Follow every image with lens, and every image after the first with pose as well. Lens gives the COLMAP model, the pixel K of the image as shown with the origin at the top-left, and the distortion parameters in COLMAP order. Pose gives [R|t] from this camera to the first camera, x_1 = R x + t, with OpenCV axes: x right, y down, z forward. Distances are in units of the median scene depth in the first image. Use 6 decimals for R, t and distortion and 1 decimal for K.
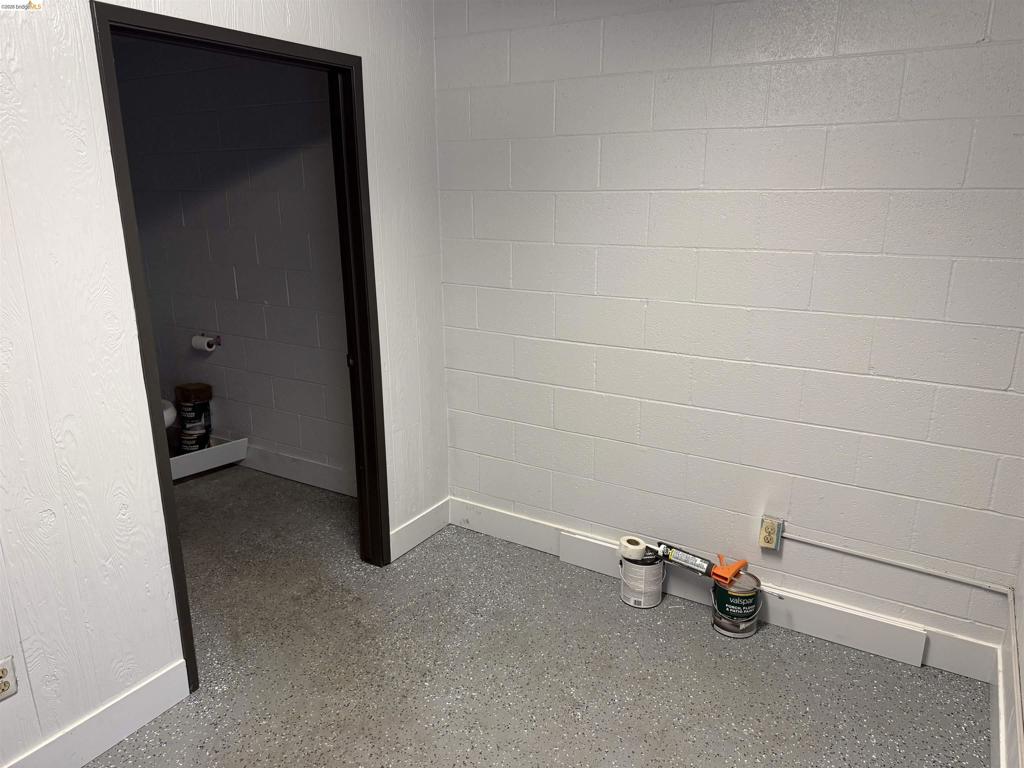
lens RADIAL K [[697.6, 0, 513.4], [0, 697.6, 379.8], [0, 0, 1]] dist [-0.001050, -0.042834]
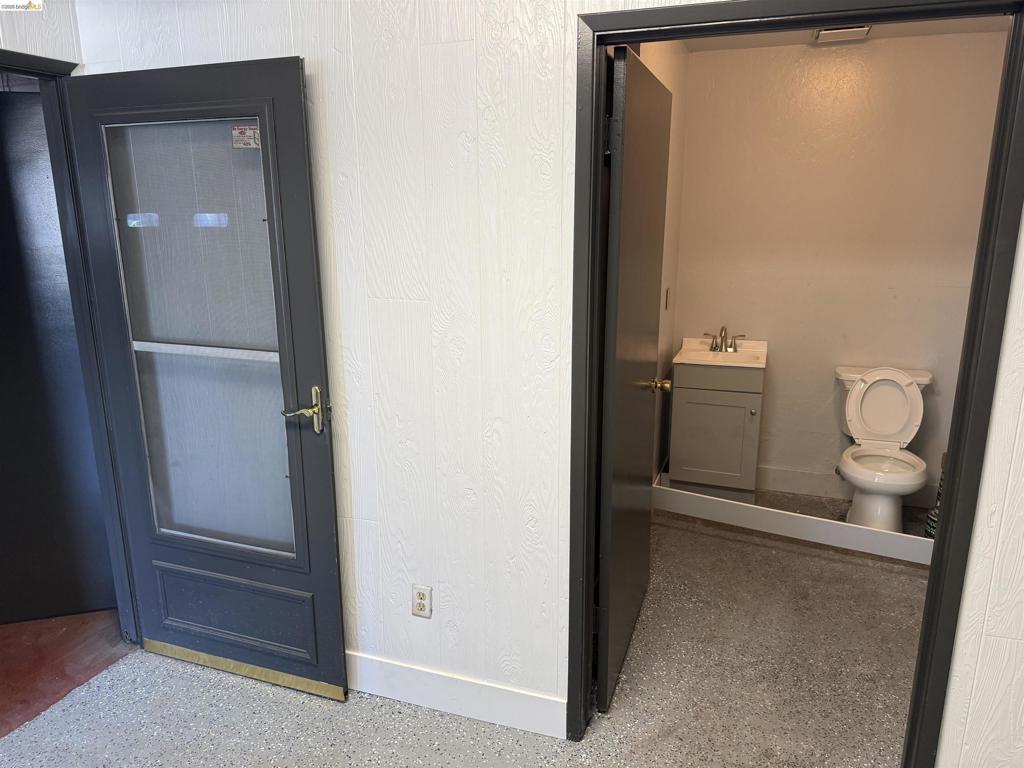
lens RADIAL K [[730.2, 0, 512.0], [0, 730.2, 384.0], [0, 0, 1]] dist [0.073440, -0.065598]
pose [[0.218731, 0.236197, -0.946767, 0.433574], [-0.253506, 0.950701, 0.178611, -0.204006], [0.942280, 0.200943, 0.267825, 0.672804]]
